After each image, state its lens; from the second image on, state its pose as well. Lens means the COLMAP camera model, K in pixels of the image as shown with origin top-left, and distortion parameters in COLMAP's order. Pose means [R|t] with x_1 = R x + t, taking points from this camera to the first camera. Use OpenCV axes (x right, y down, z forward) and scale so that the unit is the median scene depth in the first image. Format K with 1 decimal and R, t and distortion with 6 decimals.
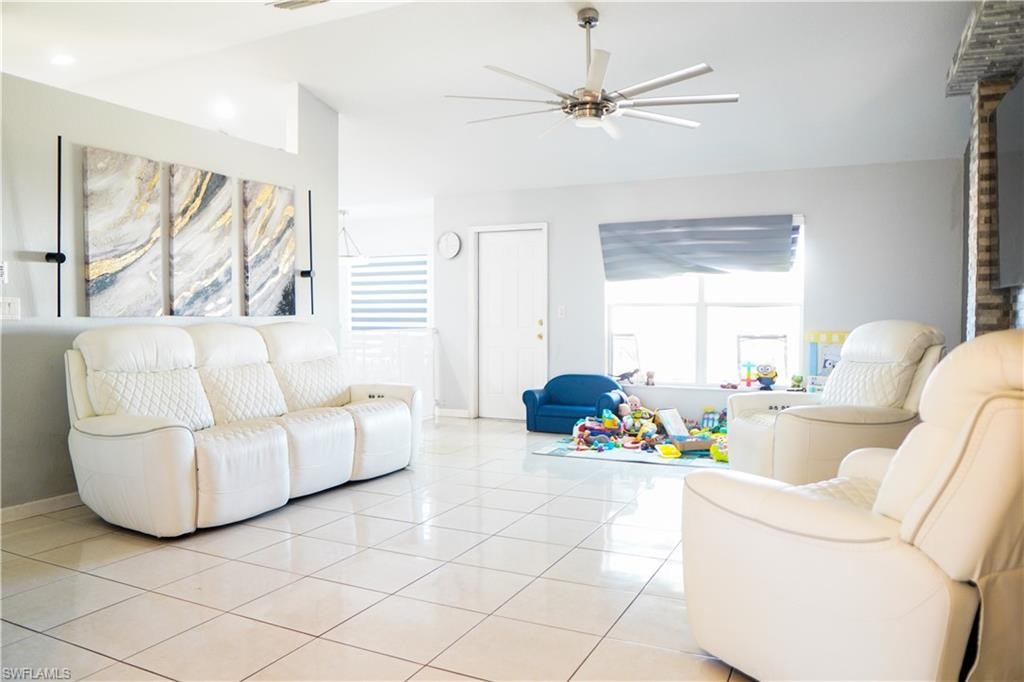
lens RADIAL K [[745.9, 0, 512.0], [0, 745.9, 341.0], [0, 0, 1]] dist [-0.000518, -0.000150]
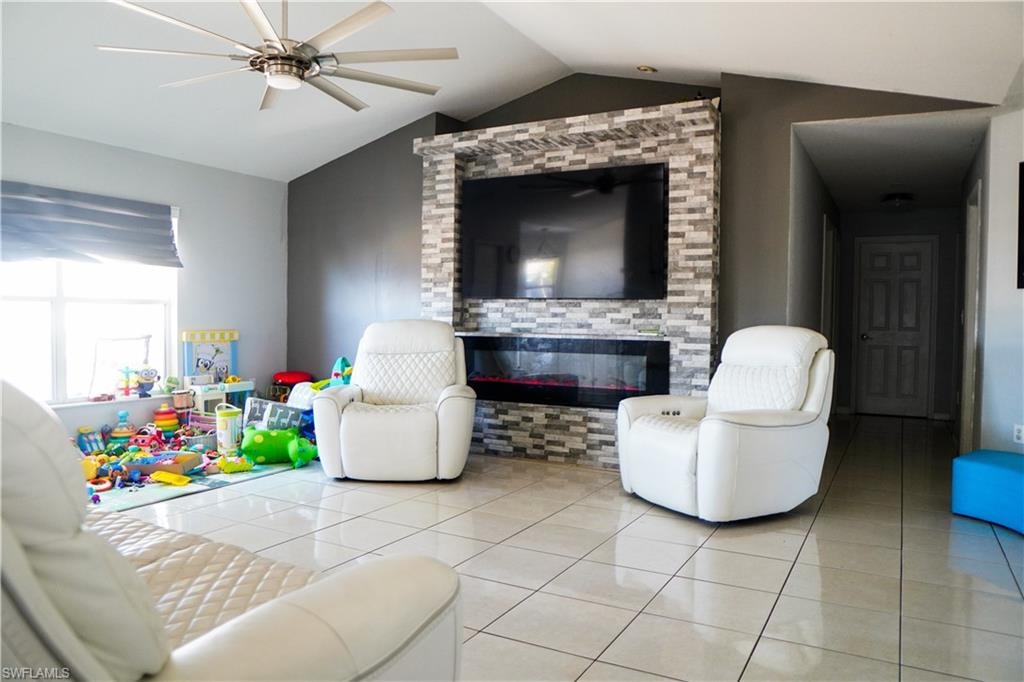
lens RADIAL K [[726.7, 0, 510.4], [0, 726.7, 321.3], [0, 0, 1]] dist [-0.094333, -0.000713]
pose [[0.053585, -0.008422, 0.998528, -0.481698], [0.023020, 0.999709, 0.007196, -0.021062], [-0.998298, 0.022600, 0.053763, 0.517848]]
